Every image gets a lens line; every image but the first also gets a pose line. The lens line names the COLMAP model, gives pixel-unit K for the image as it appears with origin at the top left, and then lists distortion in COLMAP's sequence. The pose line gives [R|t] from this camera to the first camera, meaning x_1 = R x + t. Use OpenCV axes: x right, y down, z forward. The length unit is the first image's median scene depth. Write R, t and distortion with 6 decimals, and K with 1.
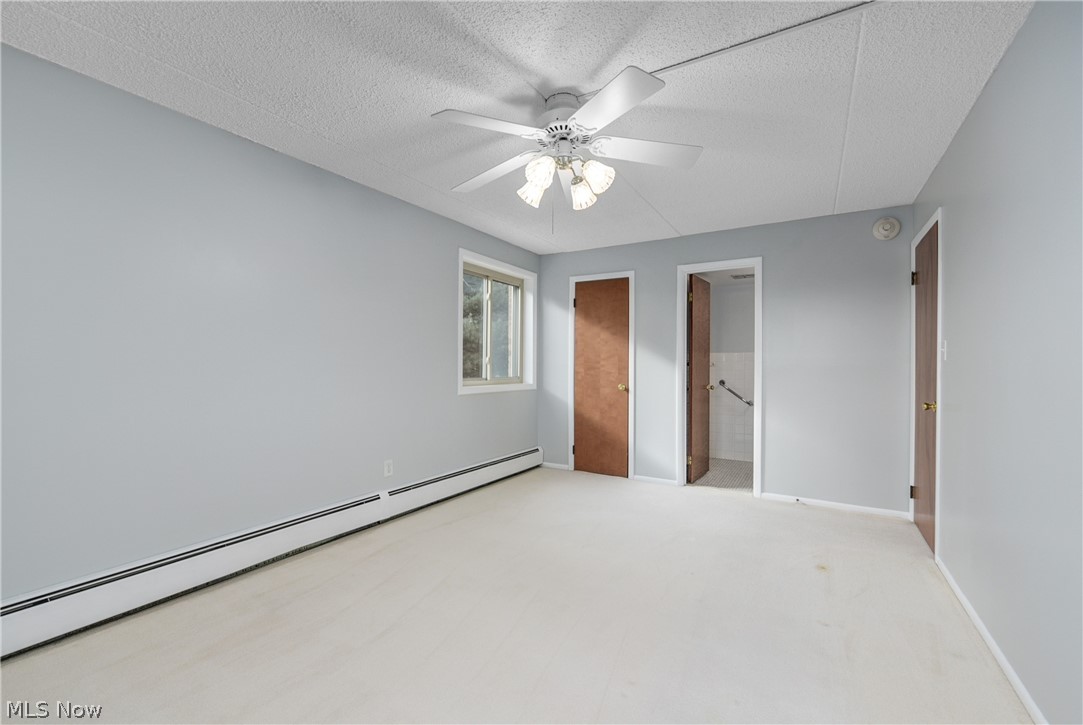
lens RADIAL K [[447.6, 0, 543.2], [0, 447.6, 365.0], [0, 0, 1]] dist [-0.001789, -0.000547]
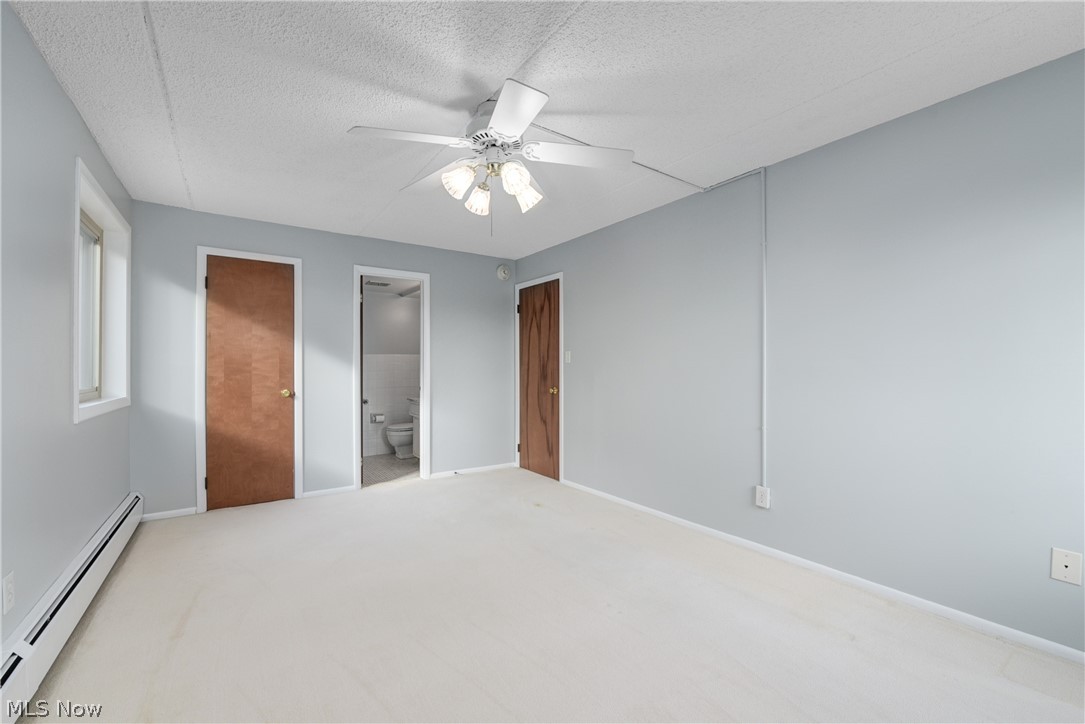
lens RADIAL K [[442.7, 0, 528.0], [0, 442.7, 366.5], [0, 0, 1]] dist [-0.002056, -0.000197]
pose [[0.428127, -0.008601, 0.903678, -0.375263], [0.003995, 0.999963, 0.007625, -0.005696], [-0.903710, 0.000345, 0.428145, 0.222089]]
